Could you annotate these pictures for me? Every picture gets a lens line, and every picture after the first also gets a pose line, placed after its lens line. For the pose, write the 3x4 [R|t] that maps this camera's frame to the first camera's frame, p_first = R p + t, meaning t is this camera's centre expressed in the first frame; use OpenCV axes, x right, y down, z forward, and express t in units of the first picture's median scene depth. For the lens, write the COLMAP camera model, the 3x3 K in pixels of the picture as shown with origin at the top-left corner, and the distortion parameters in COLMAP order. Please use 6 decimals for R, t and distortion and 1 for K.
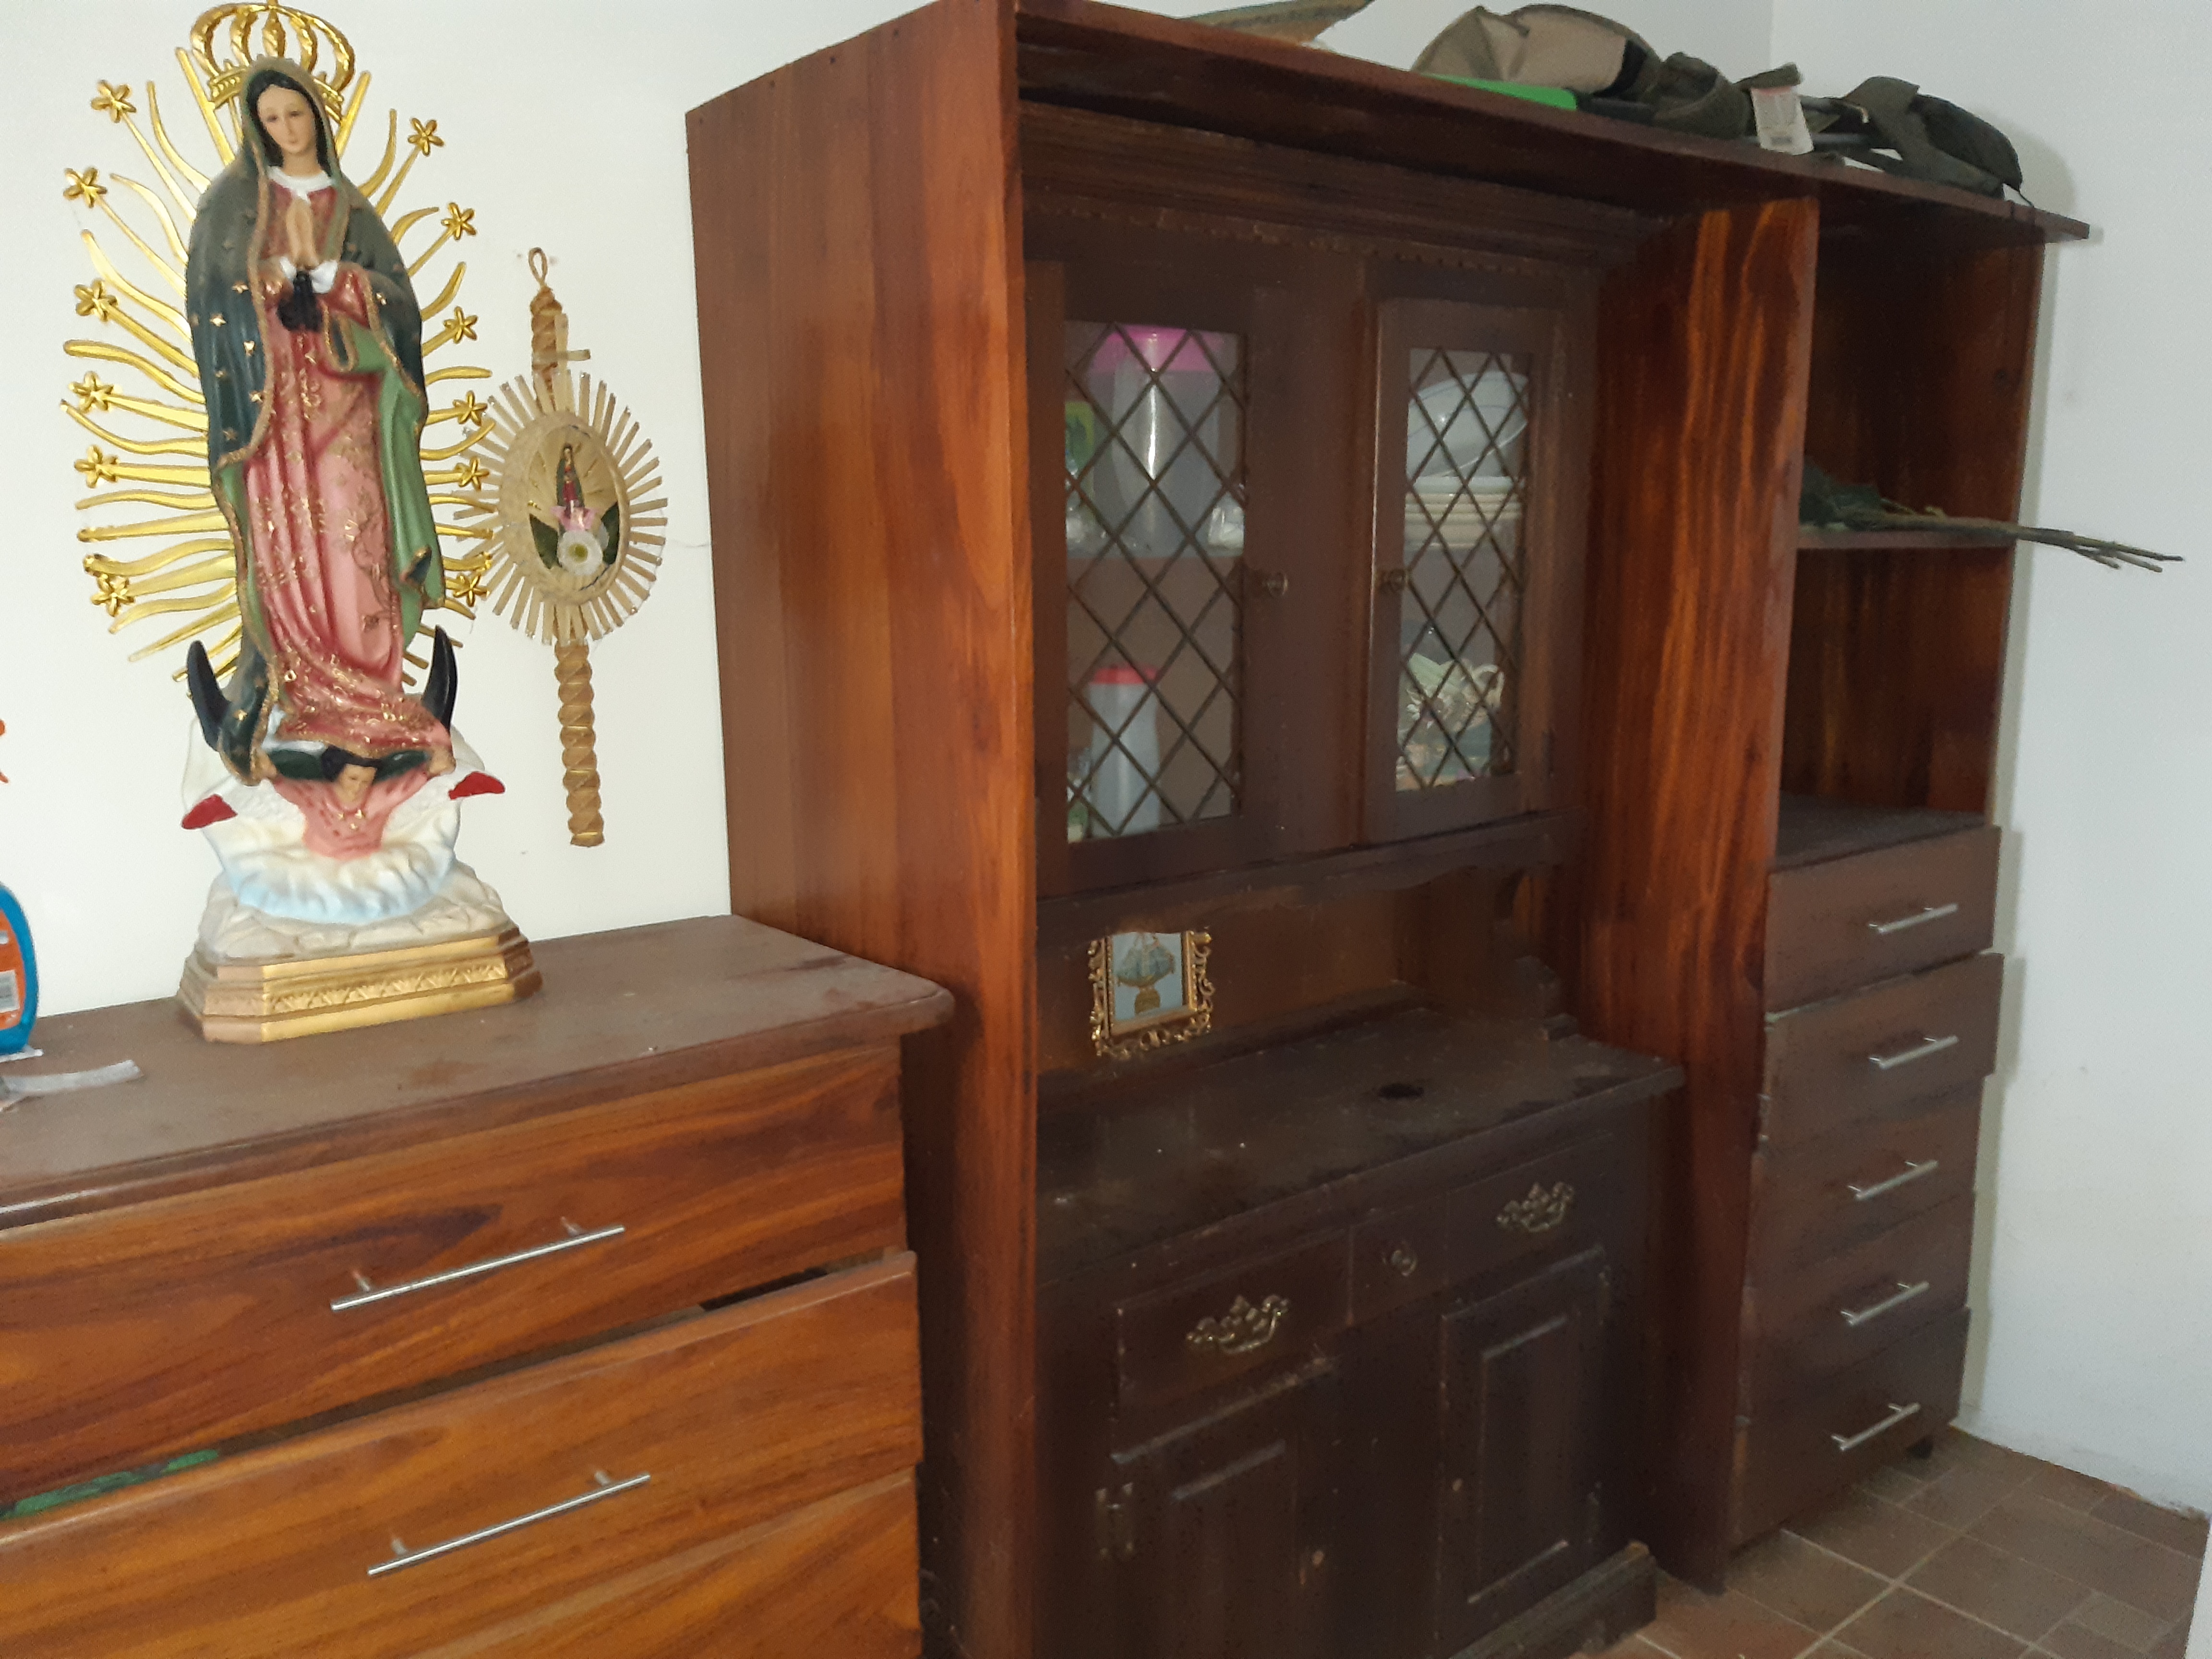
lens RADIAL K [[1769.6, 0, 1096.5], [0, 1769.6, 826.3], [0, 0, 1]] dist [0.072446, -0.155368]
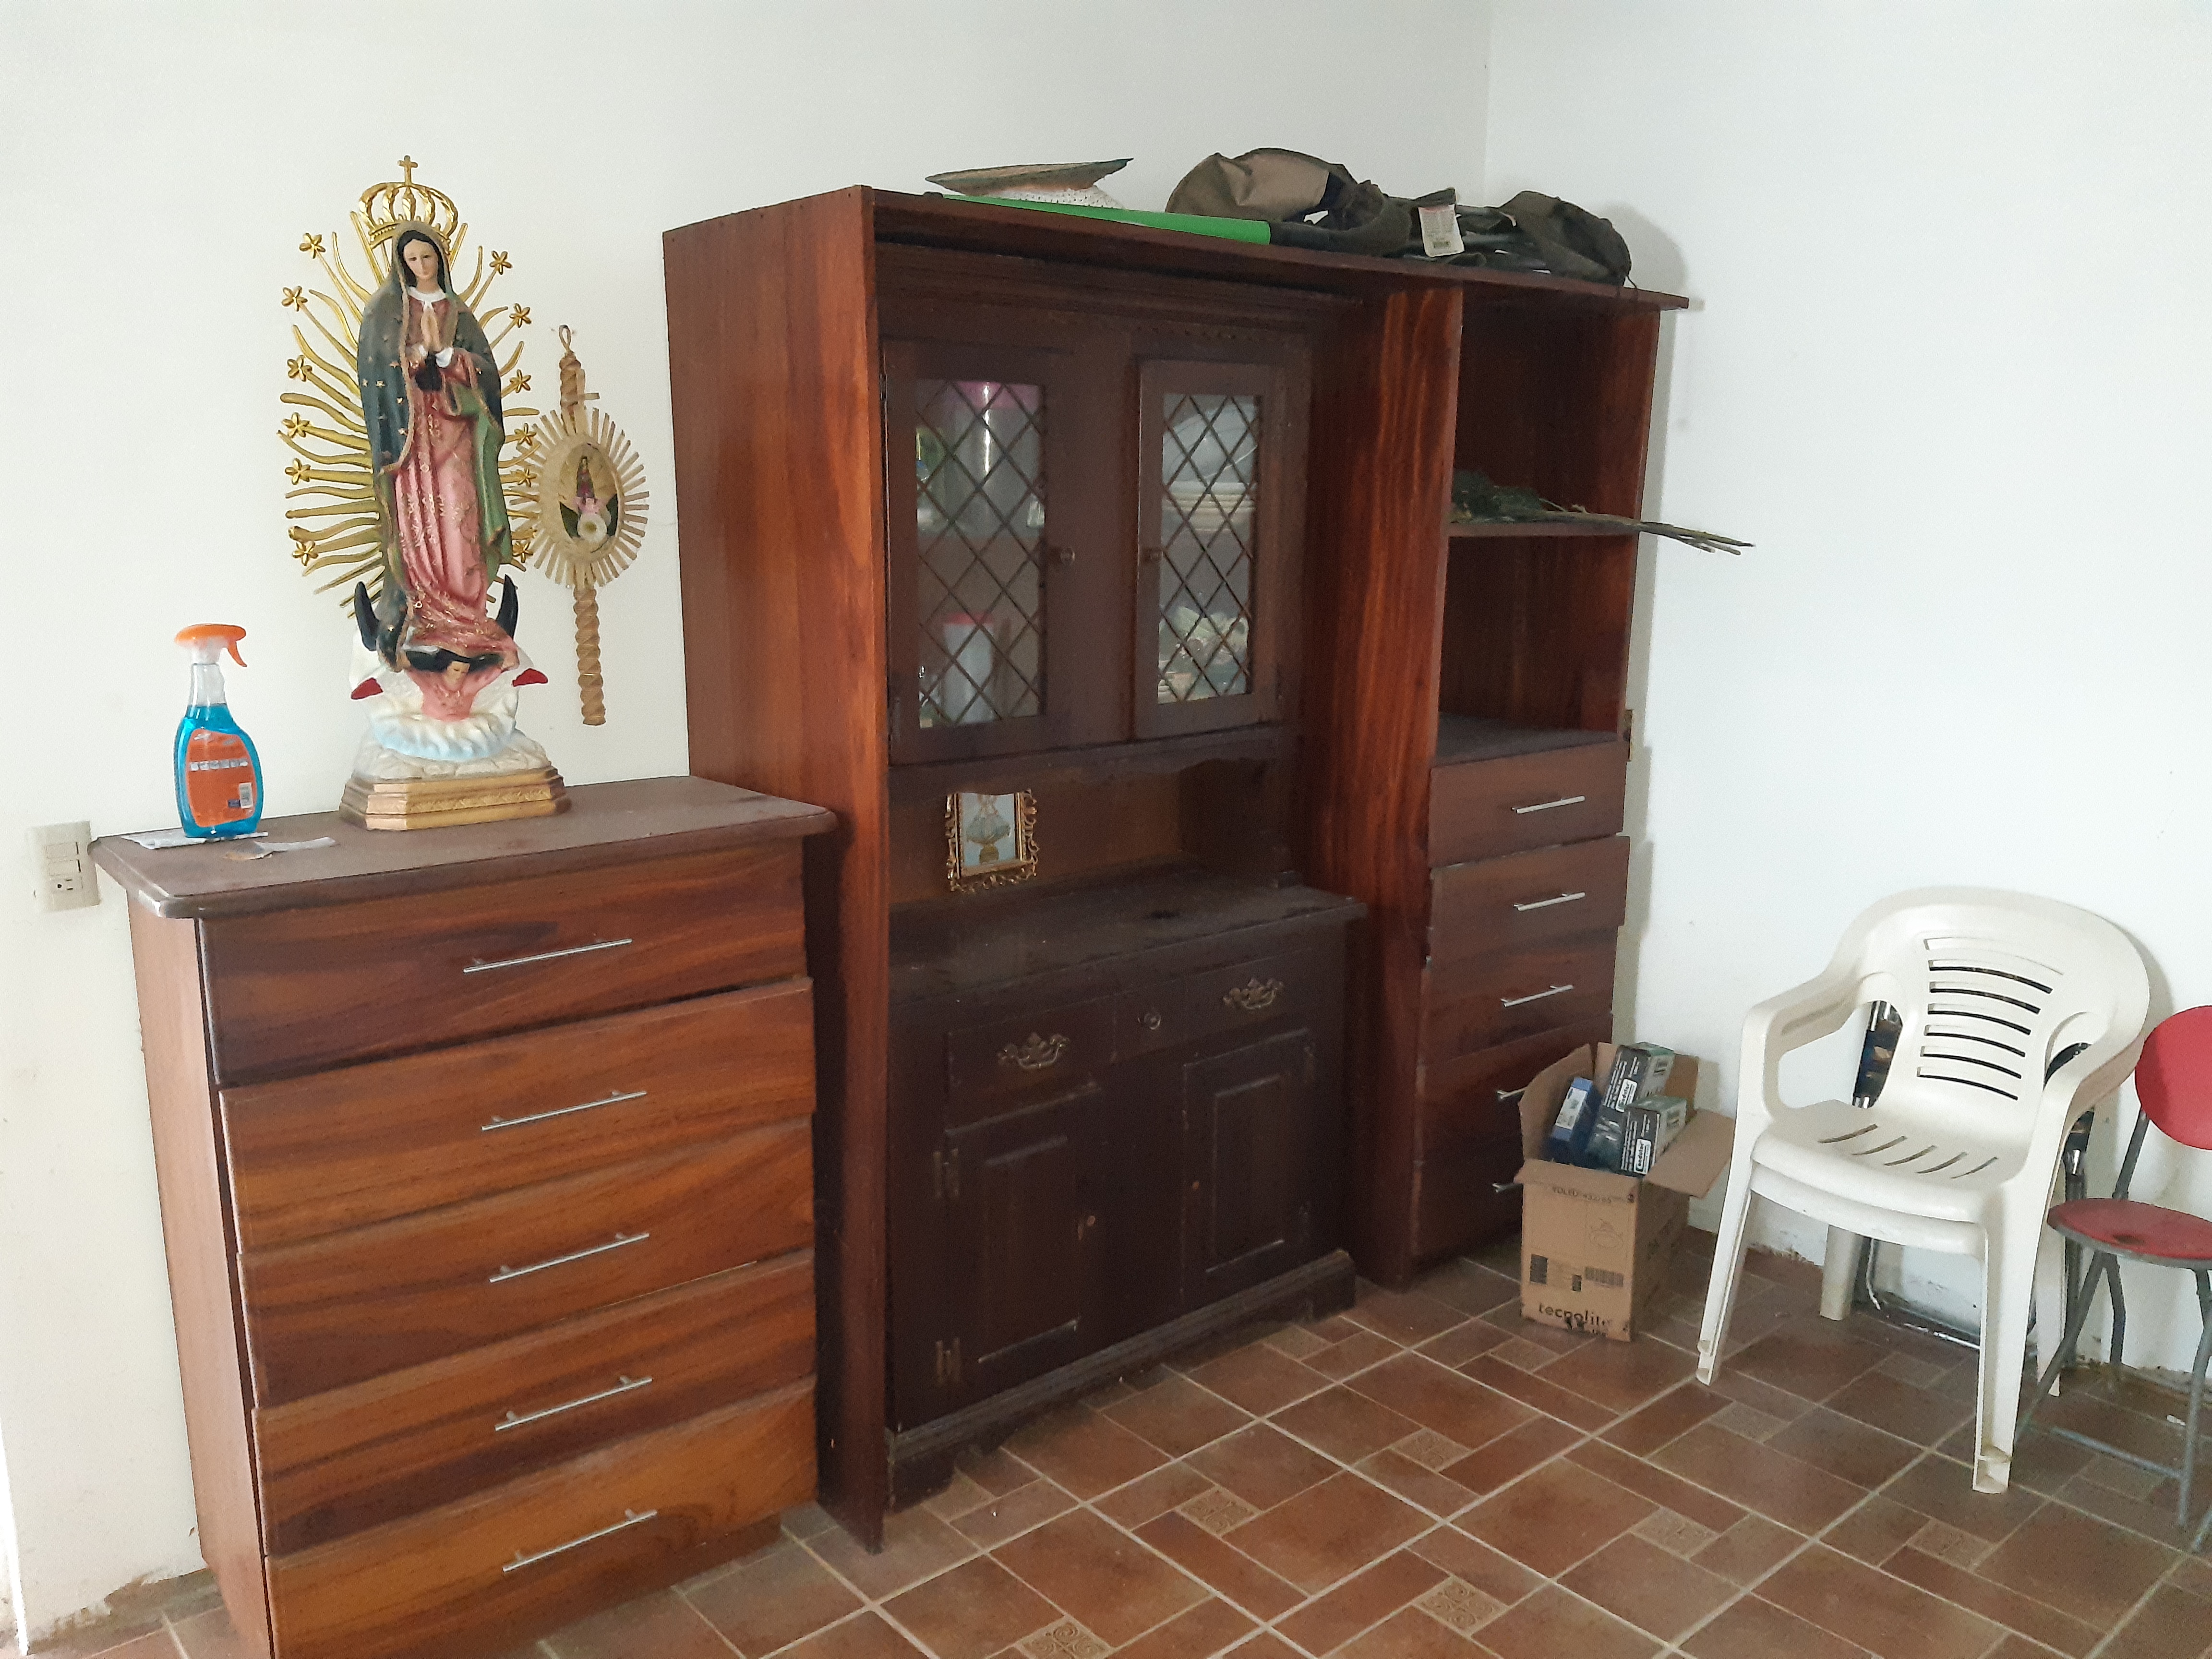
lens RADIAL K [[1769.6, 0, 1108.9], [0, 1769.6, 841.3], [0, 0, 1]] dist [0.072446, -0.155368]
pose [[0.999043, 0.008448, 0.042908, 0.081262], [-0.009633, 0.999576, 0.027489, 0.063114], [-0.042657, -0.027876, 0.998701, -0.508797]]
